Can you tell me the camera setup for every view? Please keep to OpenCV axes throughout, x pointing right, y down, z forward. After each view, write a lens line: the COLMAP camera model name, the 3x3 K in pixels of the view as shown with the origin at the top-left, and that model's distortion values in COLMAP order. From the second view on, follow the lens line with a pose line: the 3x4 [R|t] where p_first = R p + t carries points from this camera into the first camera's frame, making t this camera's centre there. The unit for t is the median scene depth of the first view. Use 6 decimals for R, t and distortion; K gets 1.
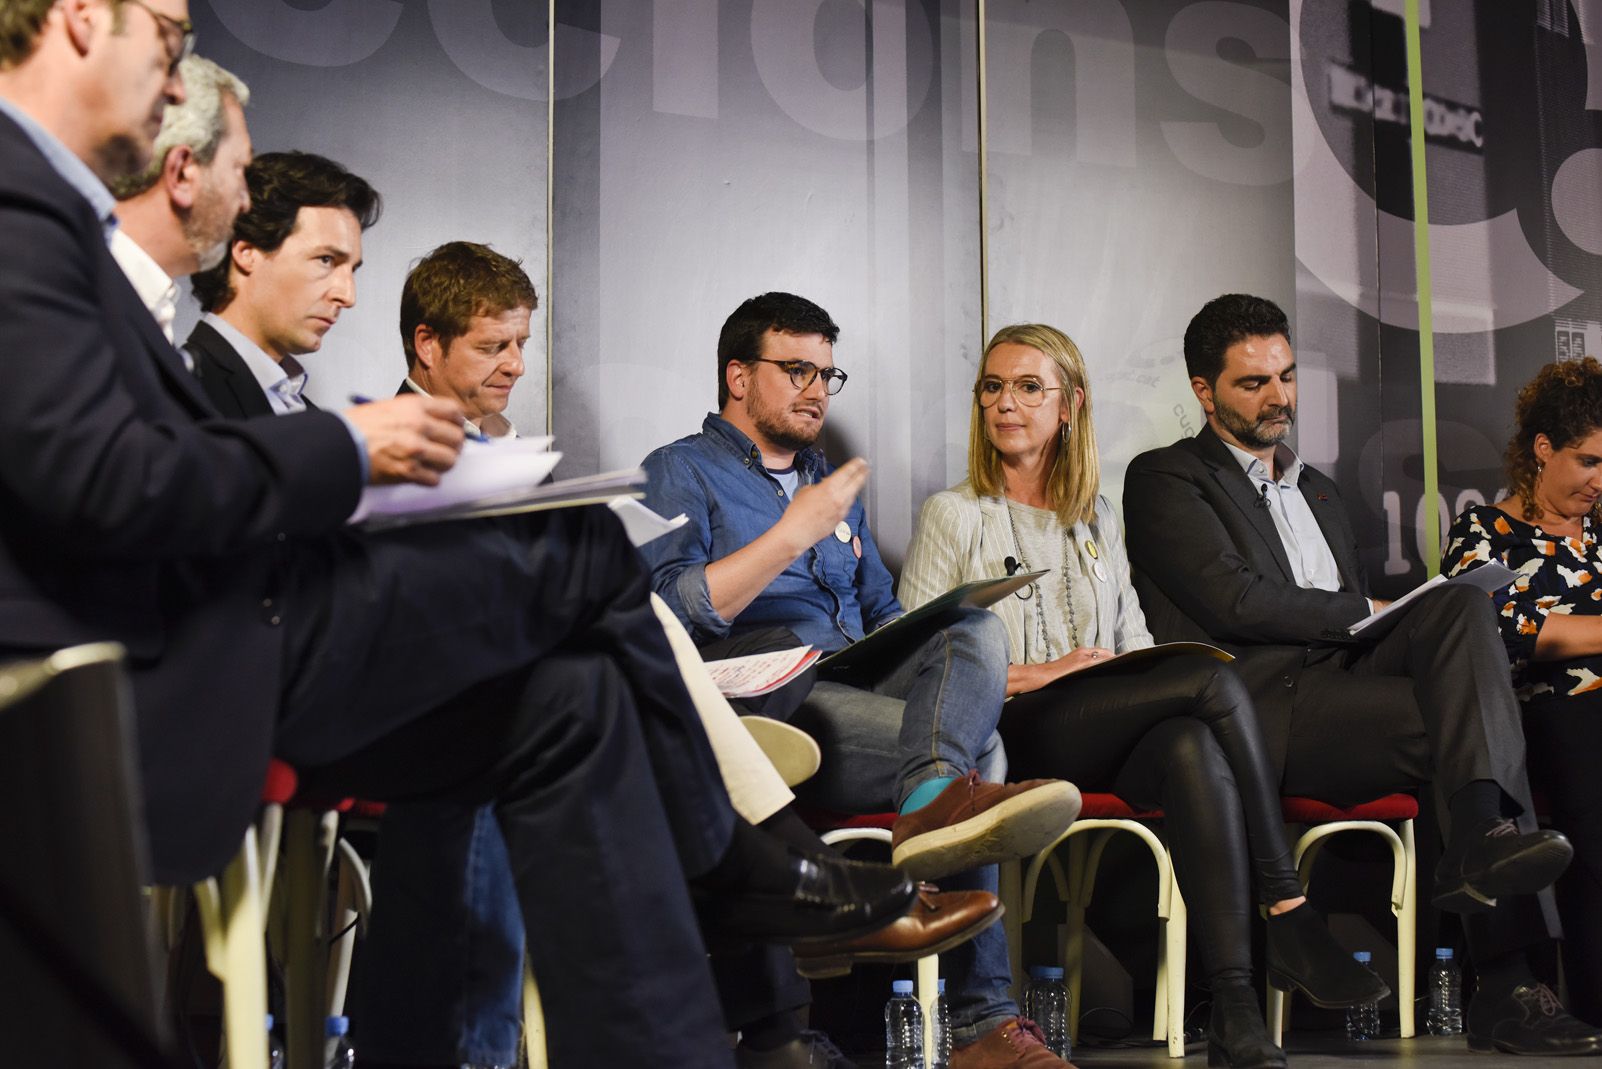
lens RADIAL K [[3541.5, 0, 801.0], [0, 3541.5, 534.5], [0, 0, 1]] dist [-0.329592, -0.438005]
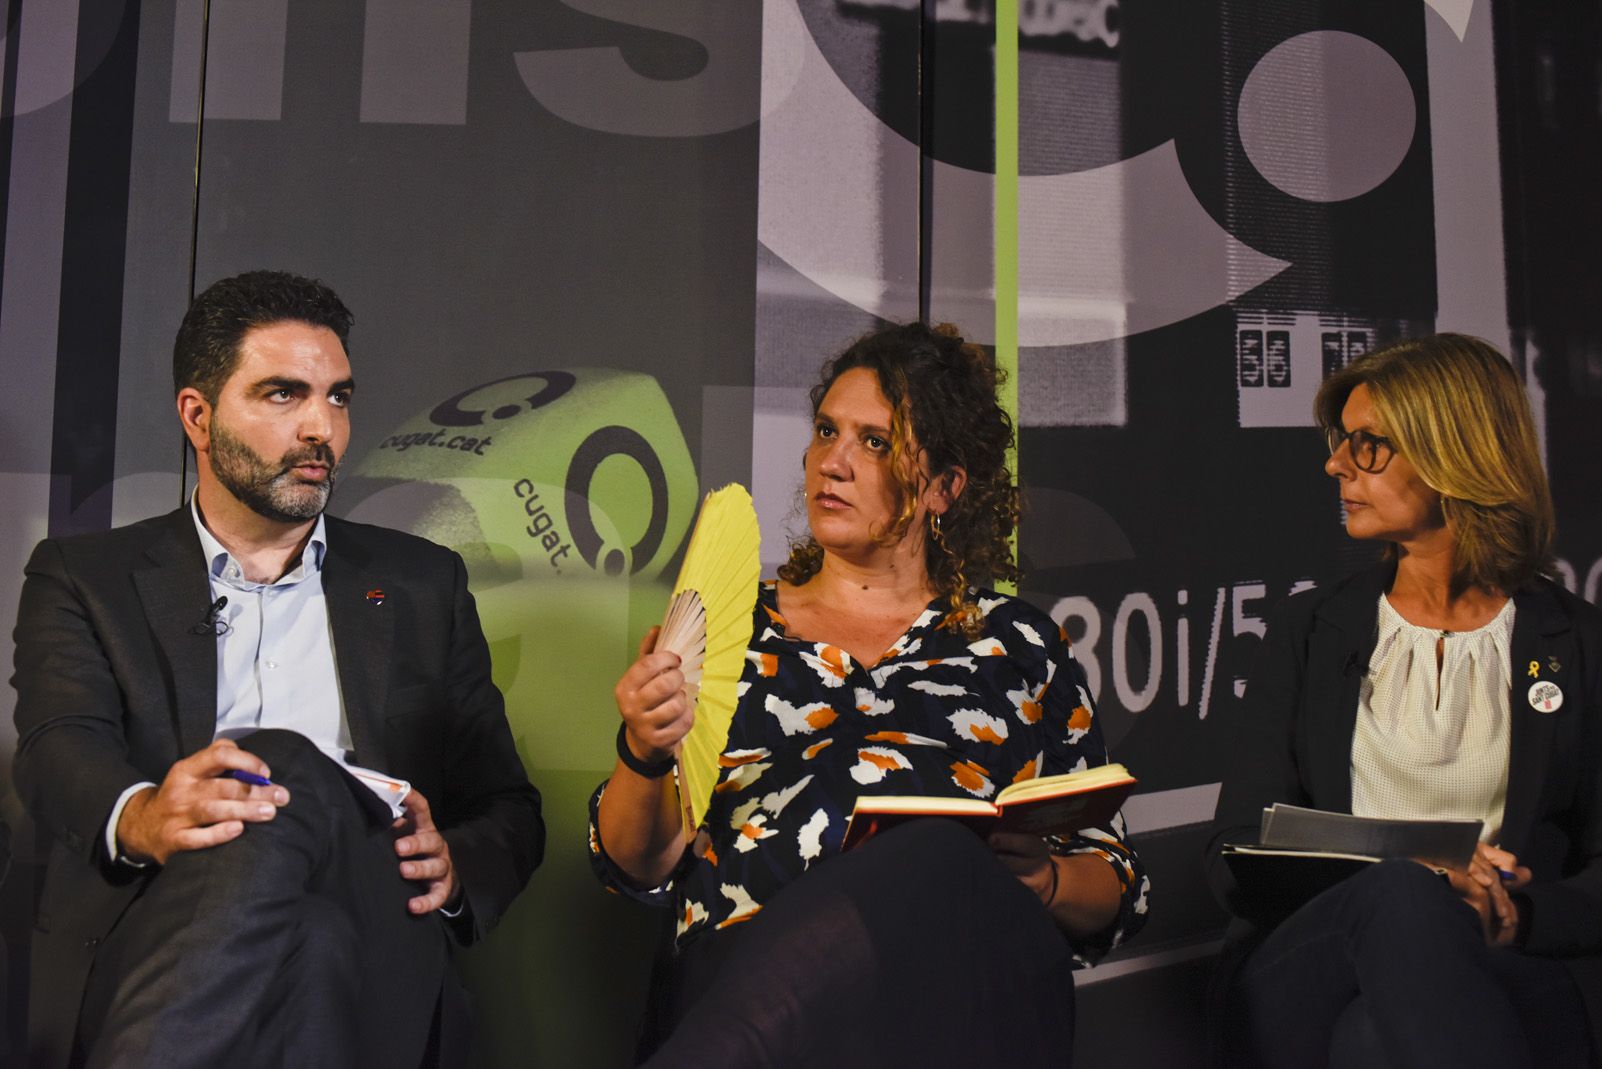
lens RADIAL K [[3541.5, 0, 801.0], [0, 3541.5, 534.5], [0, 0, 1]] dist [-0.329592, -0.438005]
pose [[0.915868, -0.050903, -0.398239, 0.392013], [0.019251, 0.996357, -0.083082, 0.026453], [0.401017, 0.068426, 0.913512, 0.414333]]
